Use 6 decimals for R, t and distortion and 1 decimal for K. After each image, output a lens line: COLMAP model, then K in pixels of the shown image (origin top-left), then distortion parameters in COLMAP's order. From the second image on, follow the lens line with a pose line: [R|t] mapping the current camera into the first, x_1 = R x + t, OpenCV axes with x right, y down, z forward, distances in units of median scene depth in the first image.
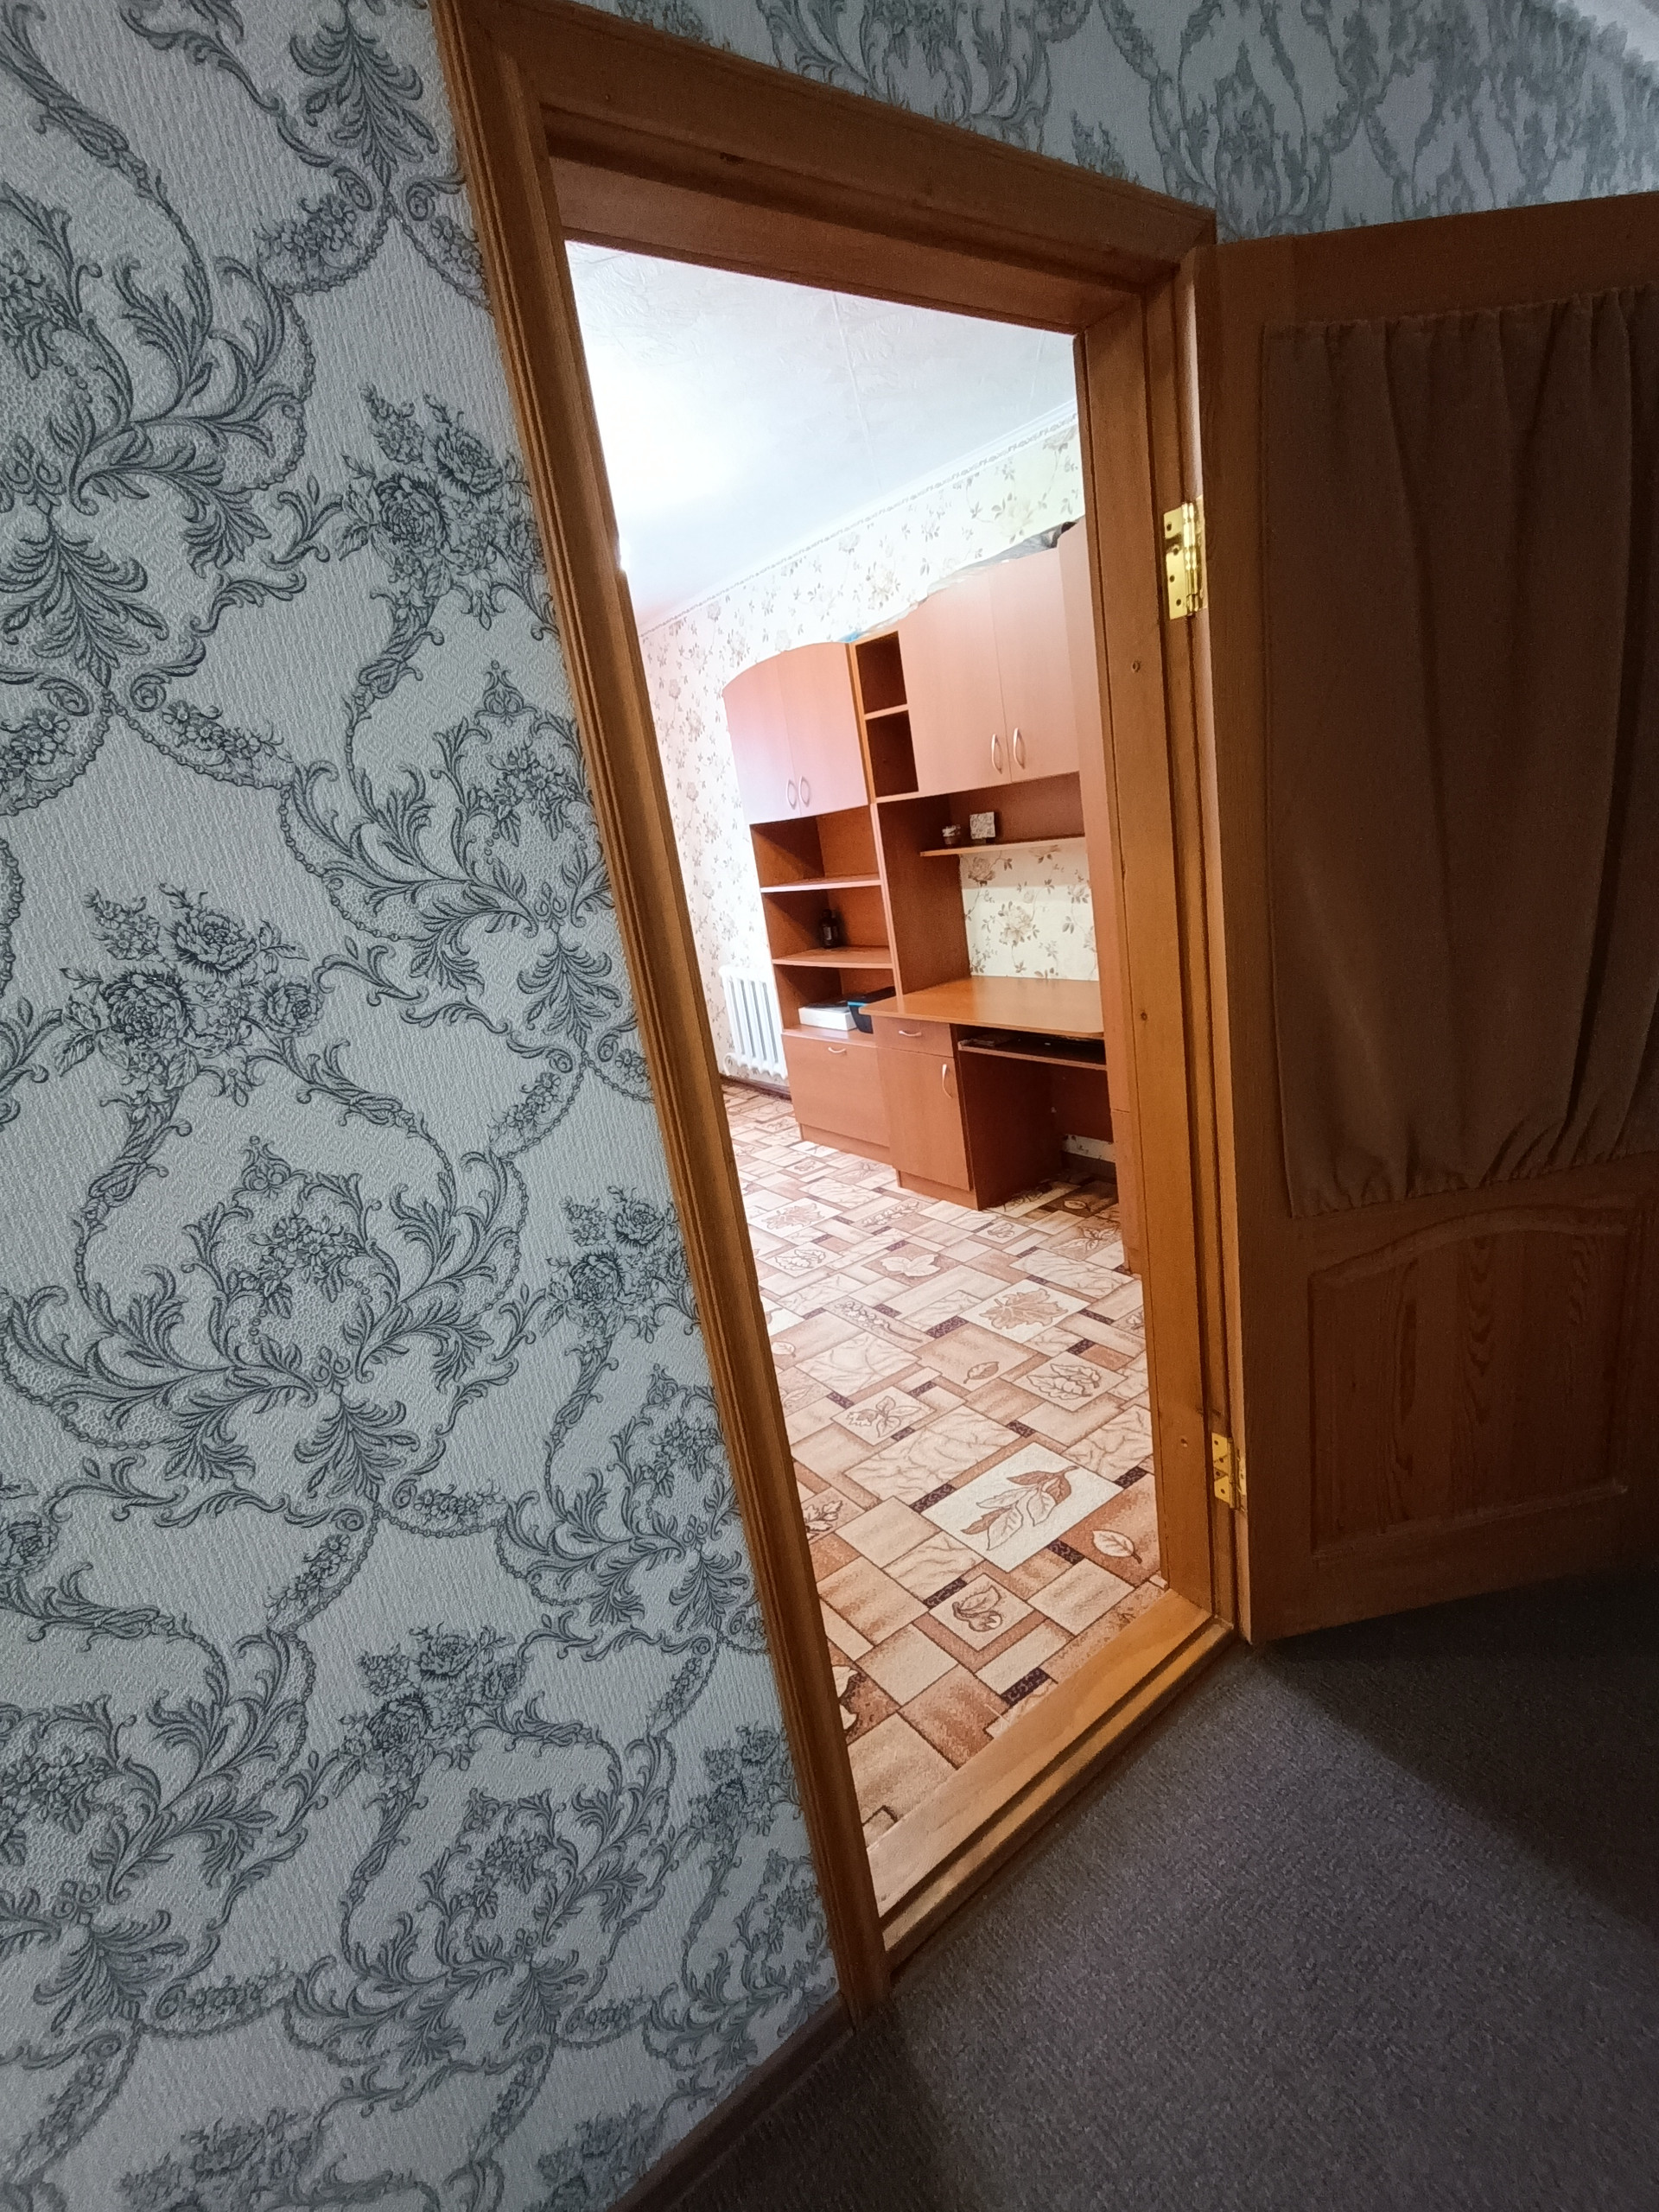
lens RADIAL K [[1013.4, 0, 812.8], [0, 1013.4, 1112.7], [0, 0, 1]] dist [-0.027079, 0.018583]
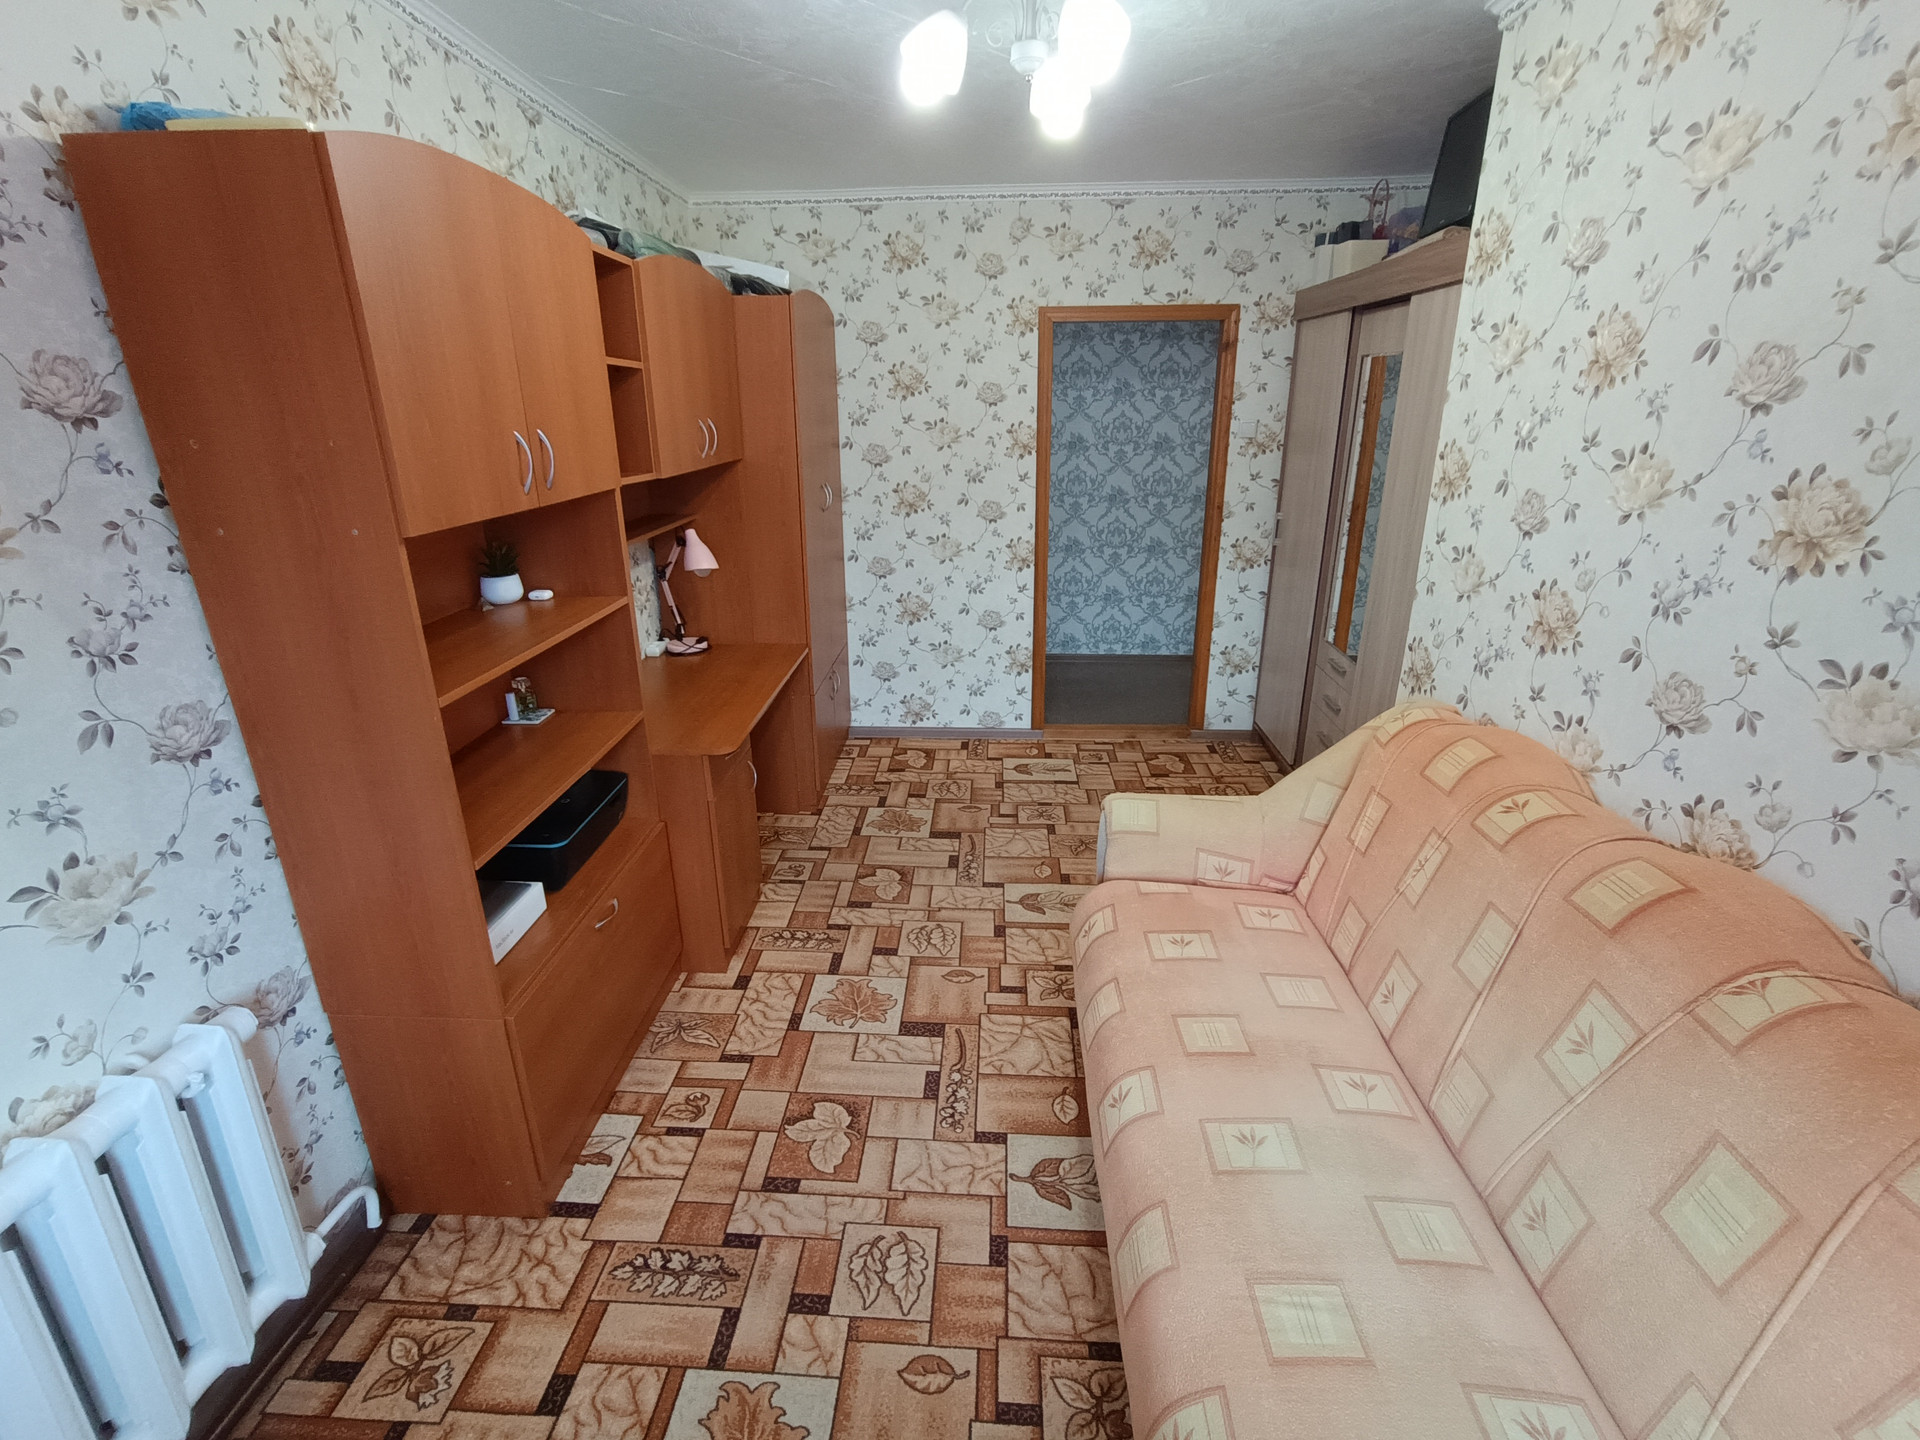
lens RADIAL K [[879.7, 0, 967.7], [0, 879.7, 716.2], [0, 0, 1]] dist [-0.027079, 0.018583]
pose [[-0.789126, -0.065082, 0.610773, -0.552284], [0.276049, 0.850713, 0.447308, -0.412091], [-0.548704, 0.521586, -0.653354, 1.472079]]
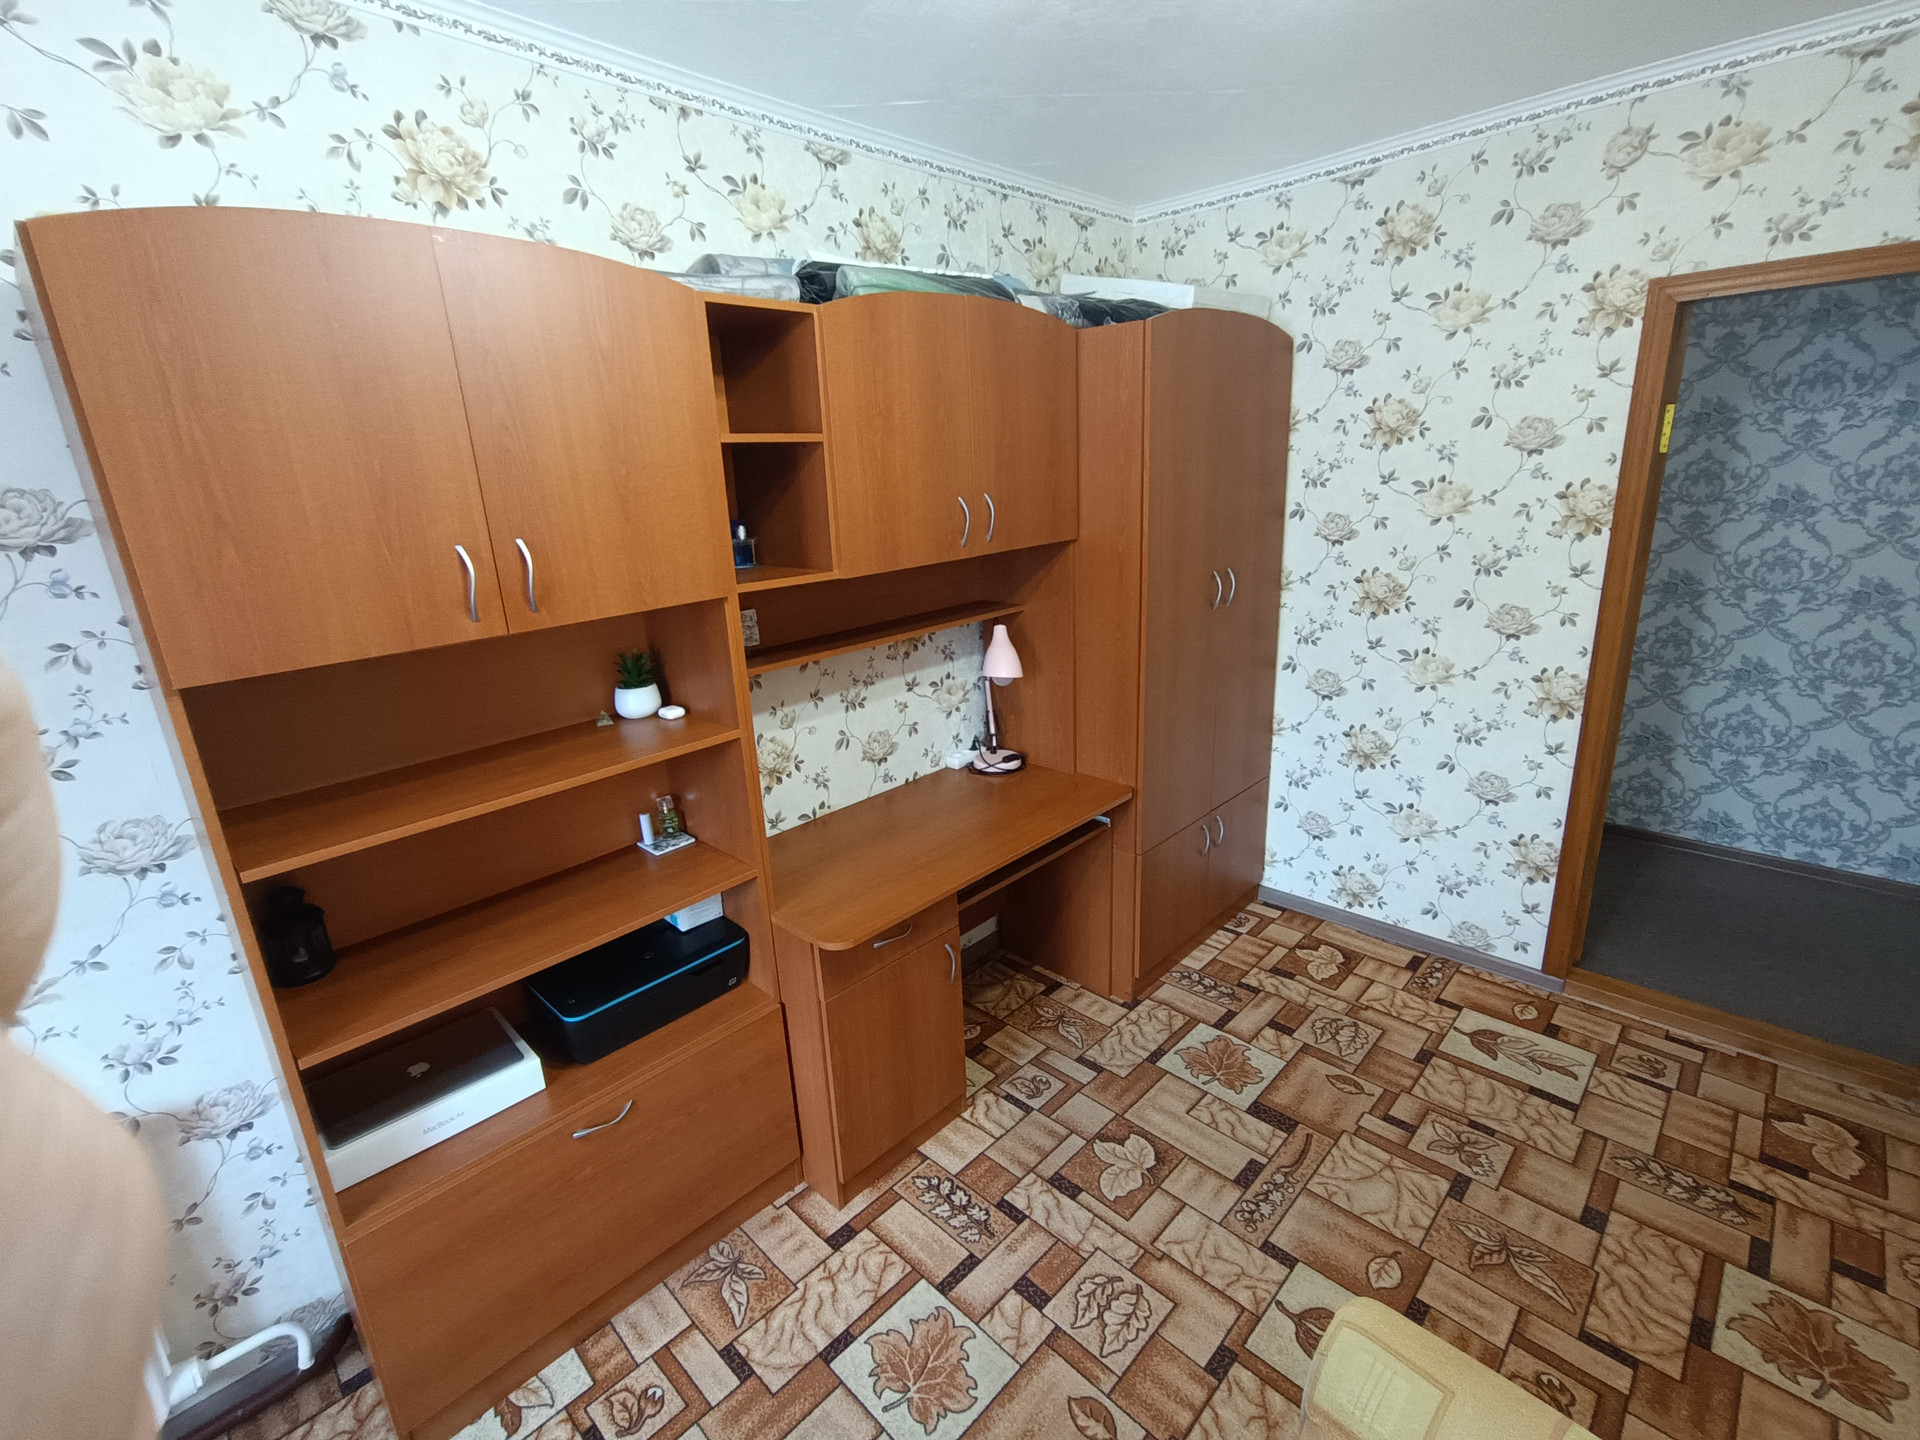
lens RADIAL K [[879.7, 0, 968.5], [0, 879.7, 719.8], [0, 0, 1]] dist [-0.027079, 0.018583]
pose [[-0.182176, -0.131991, 0.974367, -0.475162], [0.337582, 0.922319, 0.188058, -0.319304], [-0.923499, 0.363188, -0.123466, 1.056594]]
